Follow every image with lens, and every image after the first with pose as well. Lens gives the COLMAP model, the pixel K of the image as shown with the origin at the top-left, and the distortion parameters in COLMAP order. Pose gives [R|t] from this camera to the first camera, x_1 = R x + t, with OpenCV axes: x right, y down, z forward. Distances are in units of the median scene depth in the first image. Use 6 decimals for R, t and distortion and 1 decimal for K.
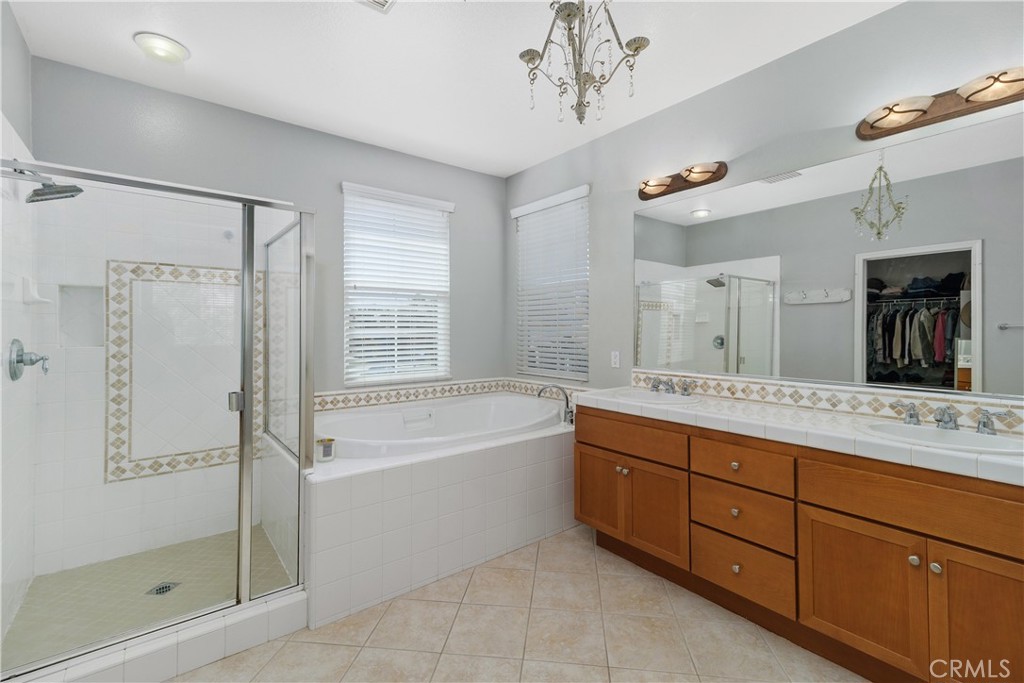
lens RADIAL K [[449.2, 0, 516.1], [0, 449.2, 331.7], [0, 0, 1]] dist [0.015937, -0.001595]
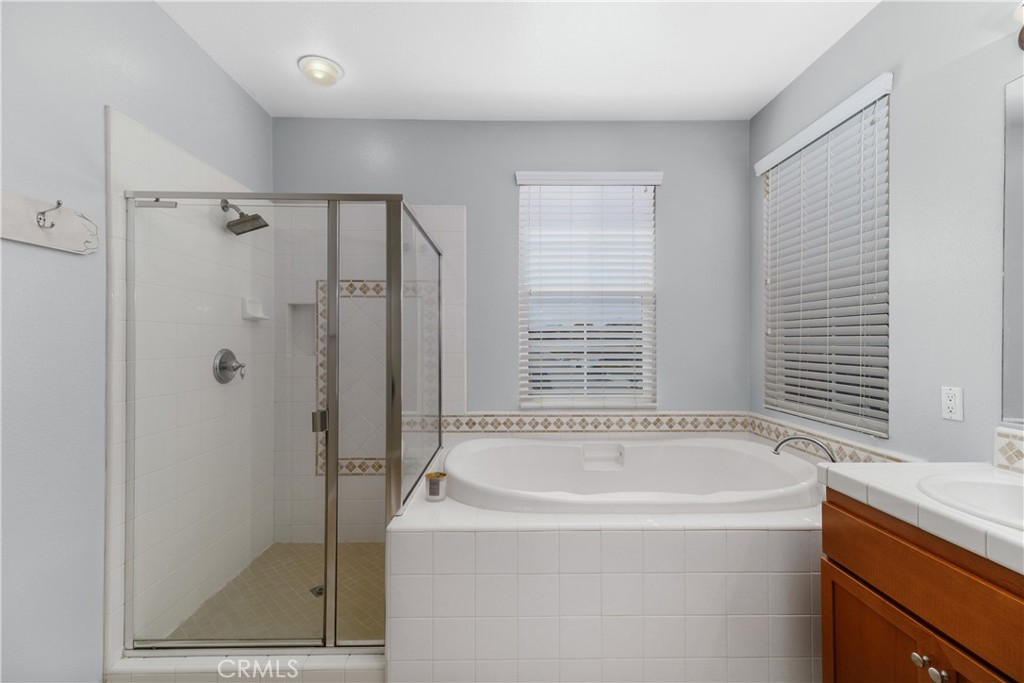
lens RADIAL K [[449.2, 0, 510.5], [0, 449.2, 344.4], [0, 0, 1]] dist [0.015937, -0.001595]
pose [[0.796301, 0.004681, -0.604882, 0.128945], [-0.004358, 0.999988, 0.002001, -0.001186], [0.604884, 0.001043, 0.796313, 0.291021]]
